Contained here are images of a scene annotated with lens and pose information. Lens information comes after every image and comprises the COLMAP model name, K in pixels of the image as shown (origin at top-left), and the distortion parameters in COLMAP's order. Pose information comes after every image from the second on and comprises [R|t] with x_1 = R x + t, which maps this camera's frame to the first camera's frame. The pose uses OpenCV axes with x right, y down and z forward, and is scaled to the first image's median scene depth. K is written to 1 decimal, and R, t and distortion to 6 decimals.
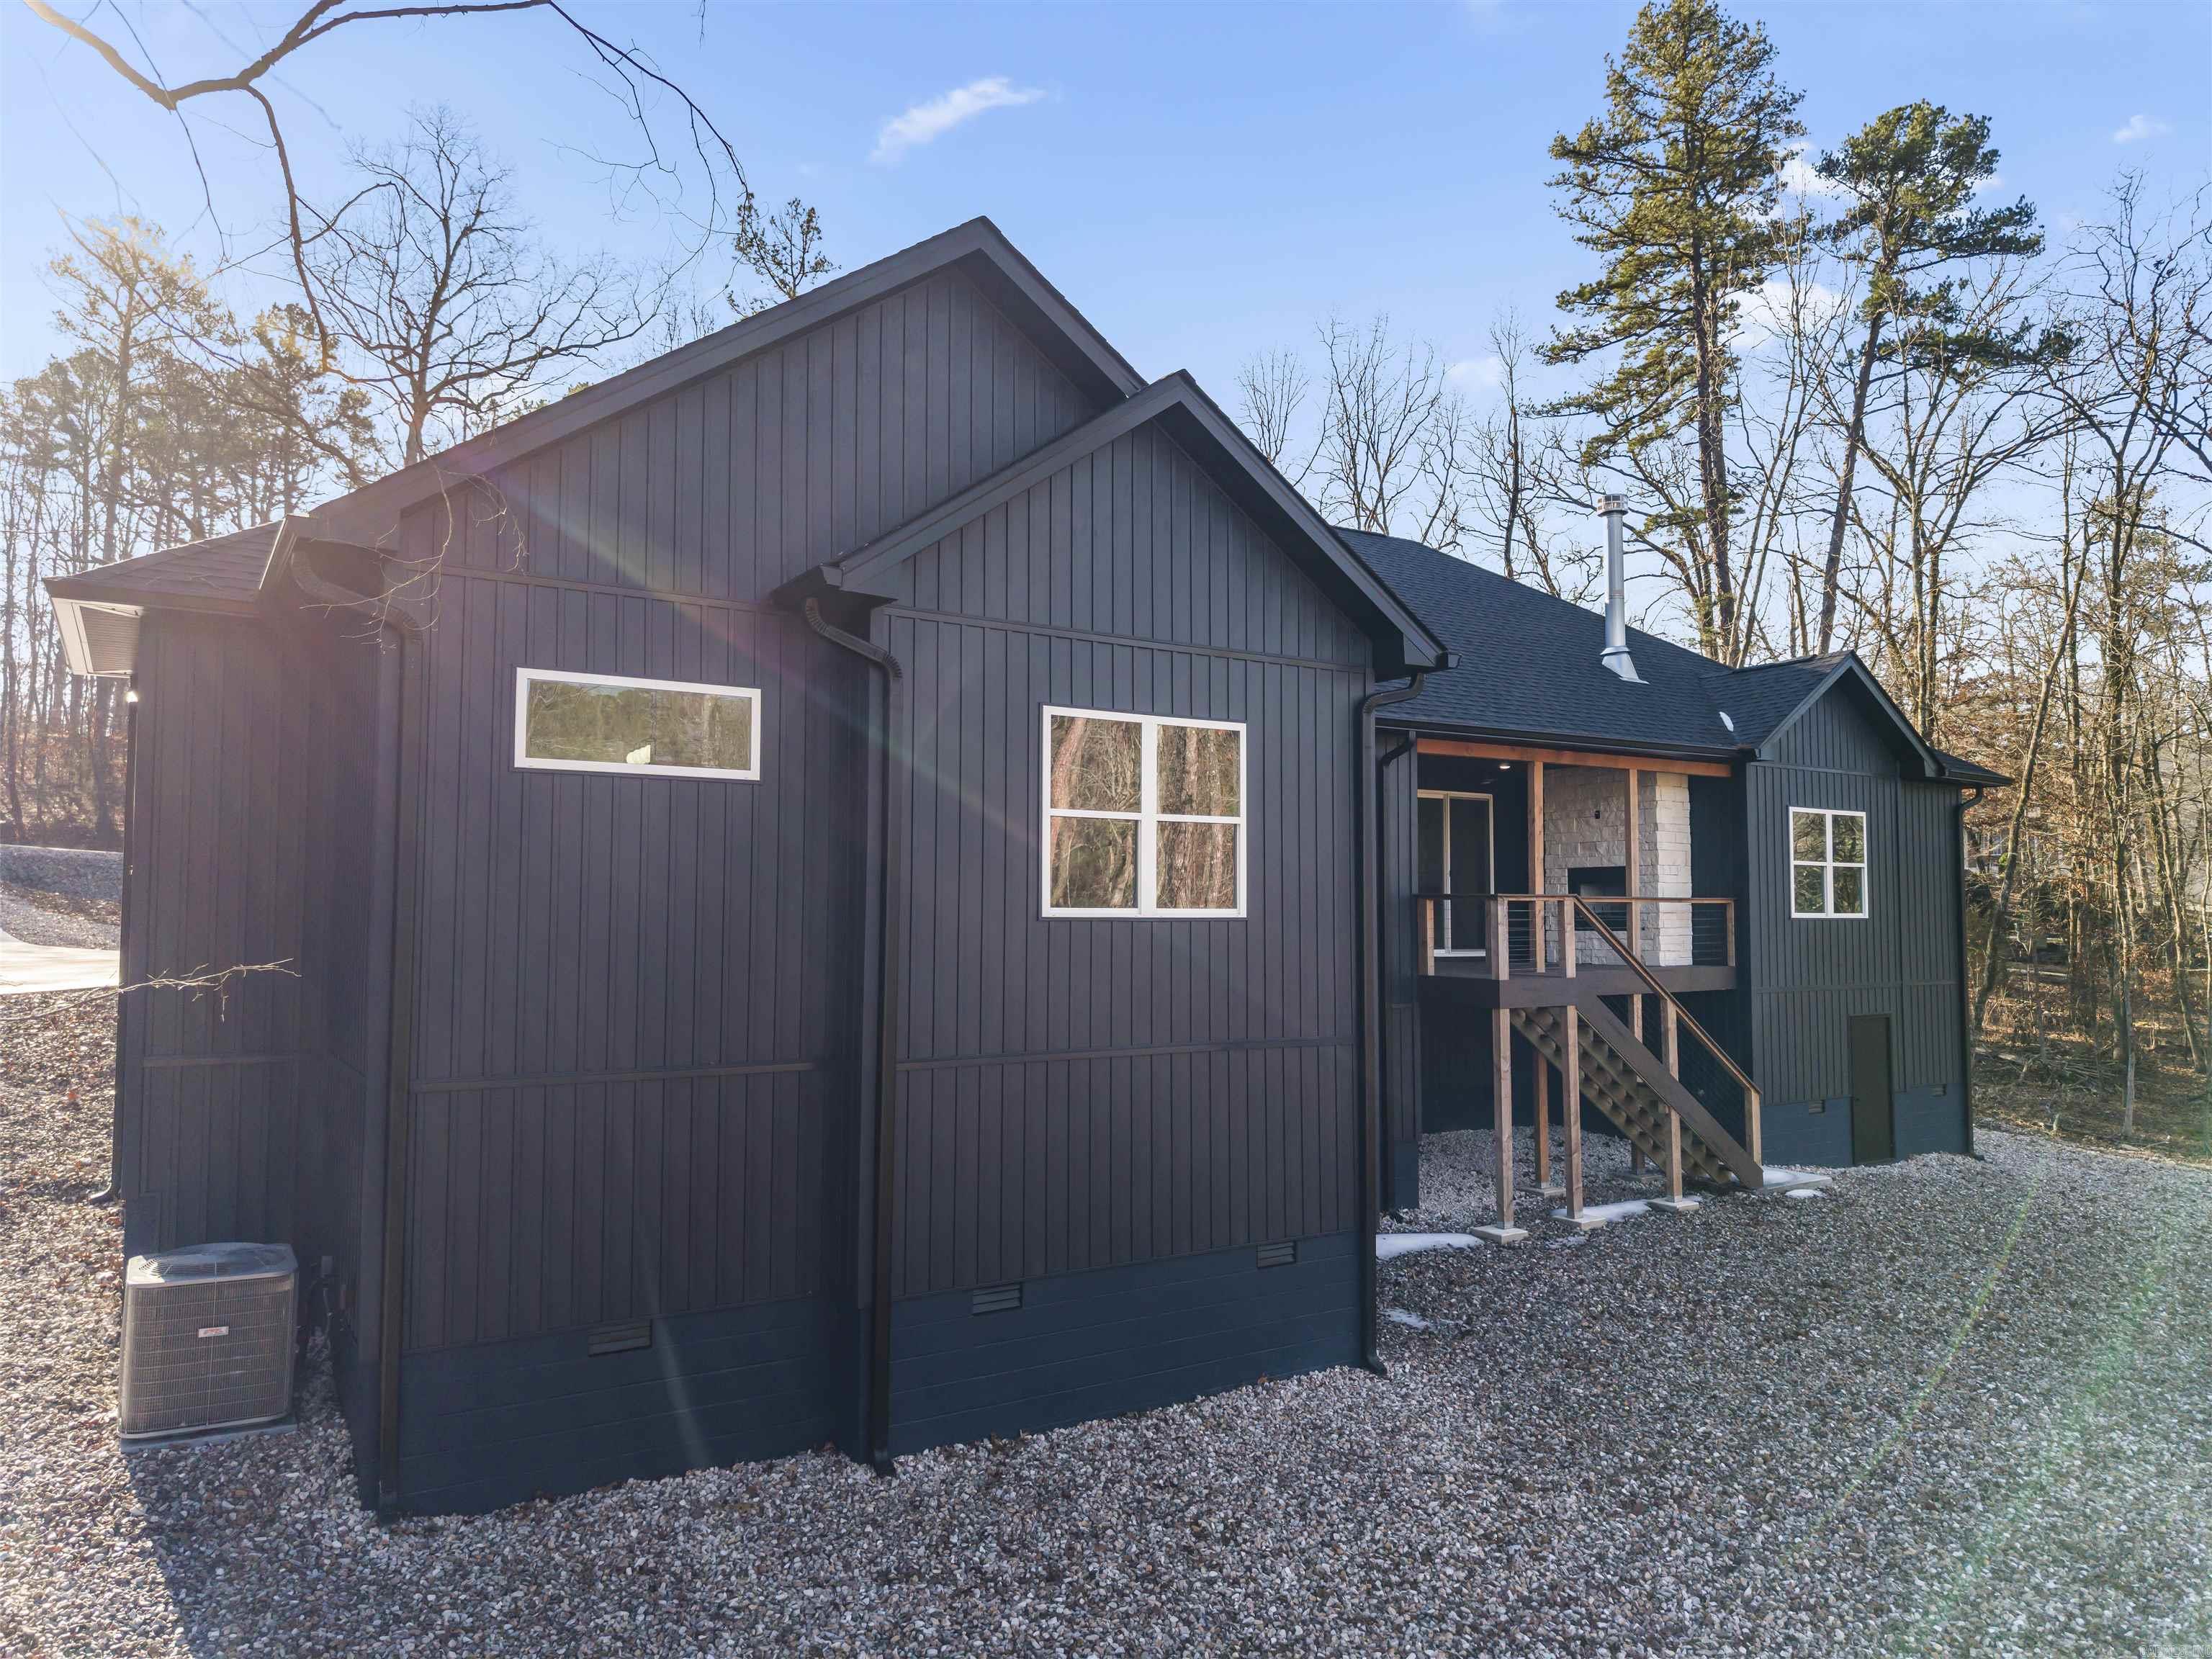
lens RADIAL K [[1476.3, 0, 1112.6], [0, 1476.3, 824.2], [0, 0, 1]] dist [0.004241, -0.002673]
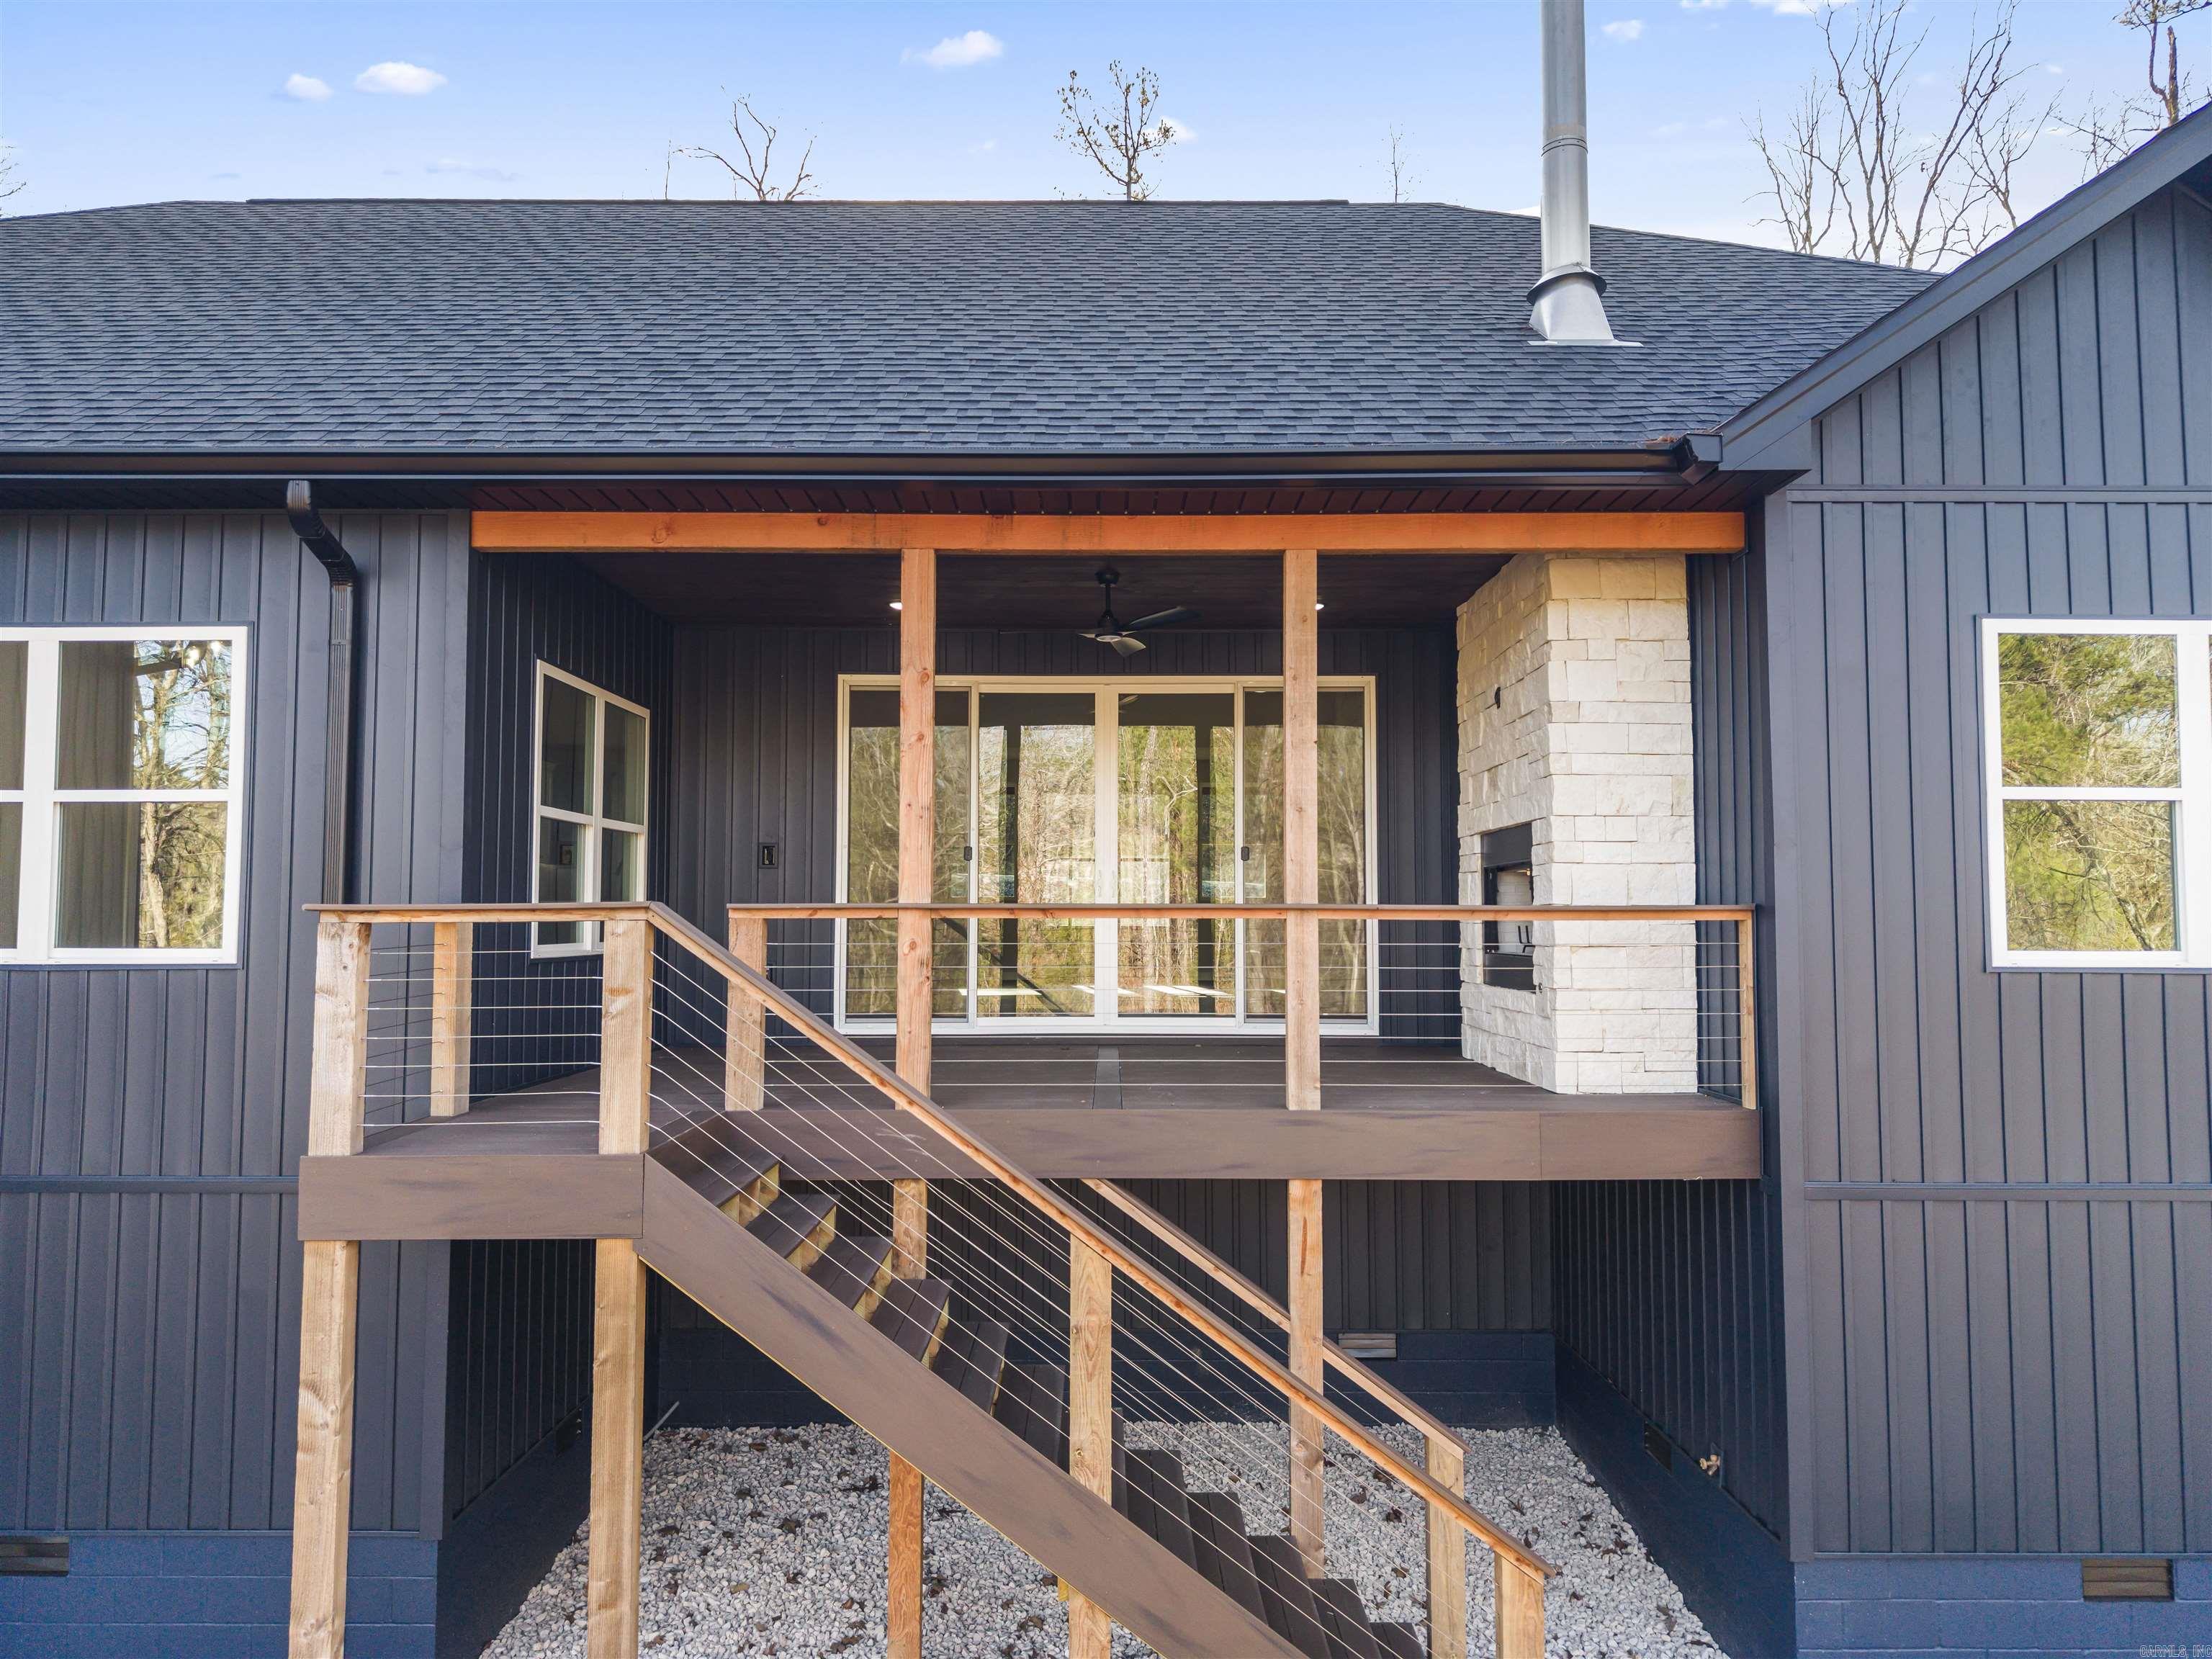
lens RADIAL K [[1489.2, 0, 1144.5], [0, 1489.2, 838.1], [0, 0, 1]] dist [0.026255, 0.000408]
pose [[0.845965, -0.032187, -0.532266, 0.477141], [0.035977, 0.999347, -0.003252, 0.030346], [0.532023, -0.016399, 0.846571, 0.629717]]
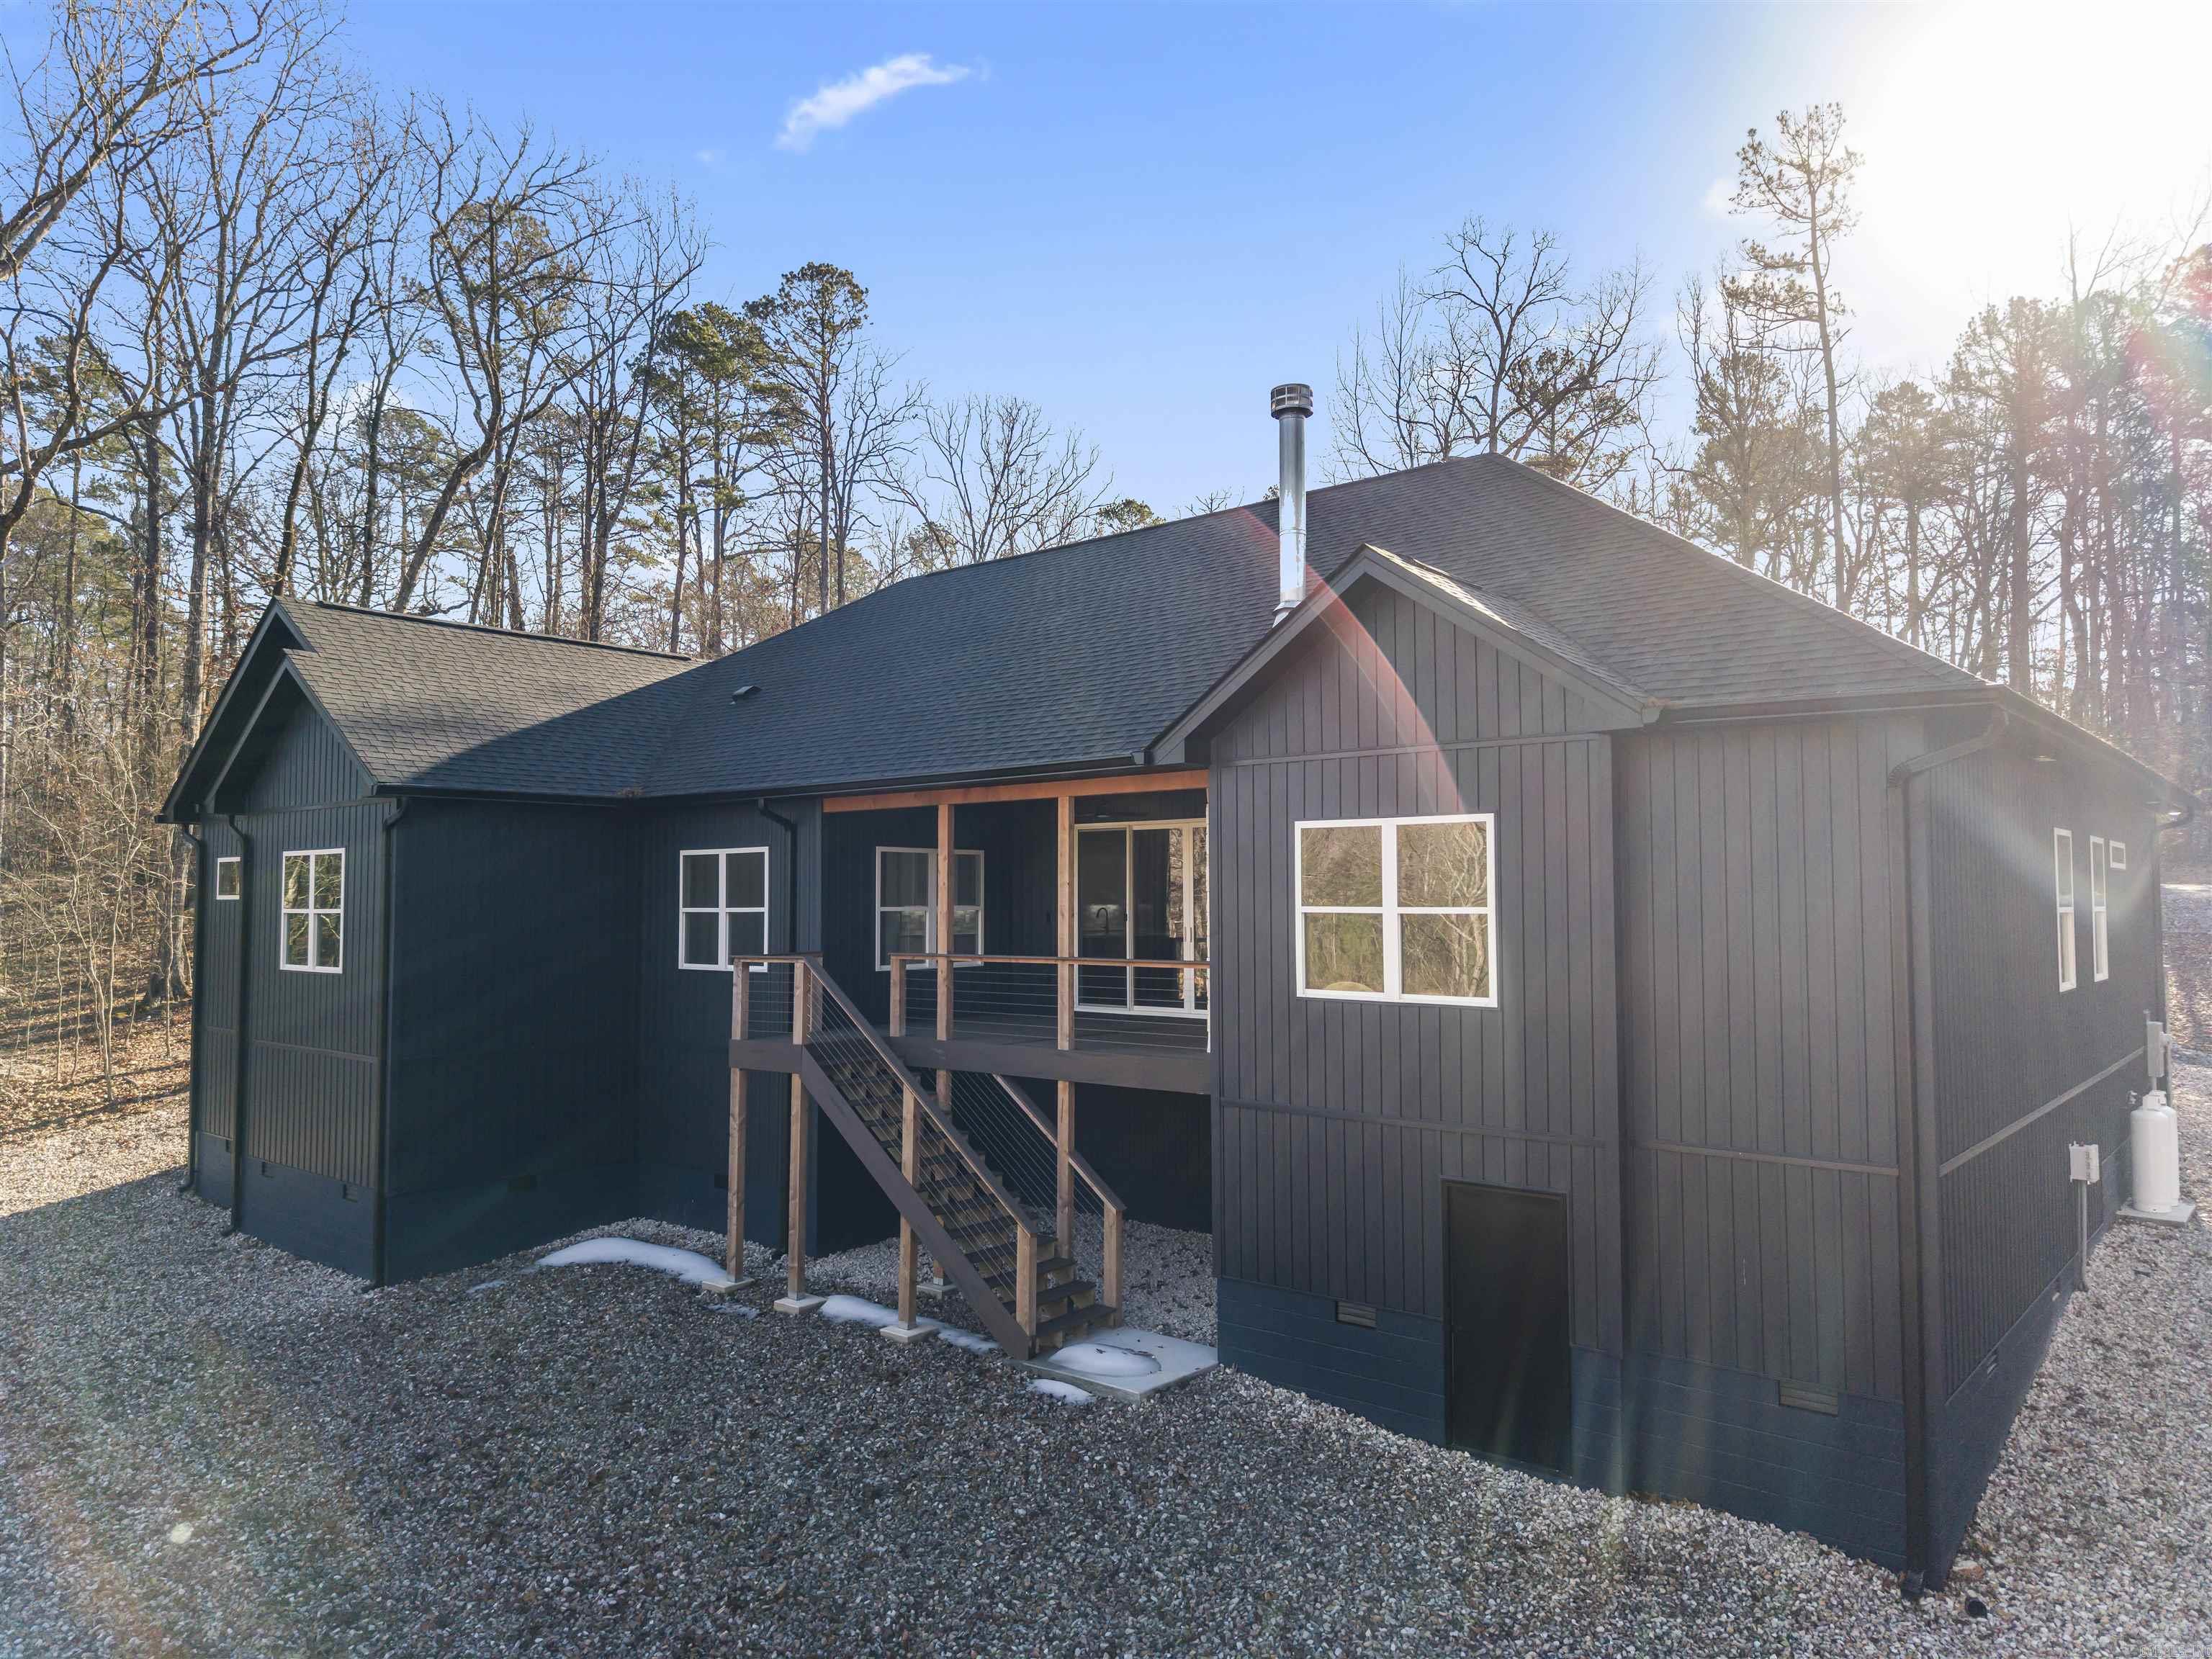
lens RADIAL K [[1476.3, 0, 1112.6], [0, 1476.3, 824.2], [0, 0, 1]] dist [0.004241, -0.002673]
pose [[0.309886, -0.056301, -0.949105, 1.037536], [0.060749, 0.997378, -0.039330, 0.008982], [0.948831, -0.045469, 0.312493, 0.728707]]
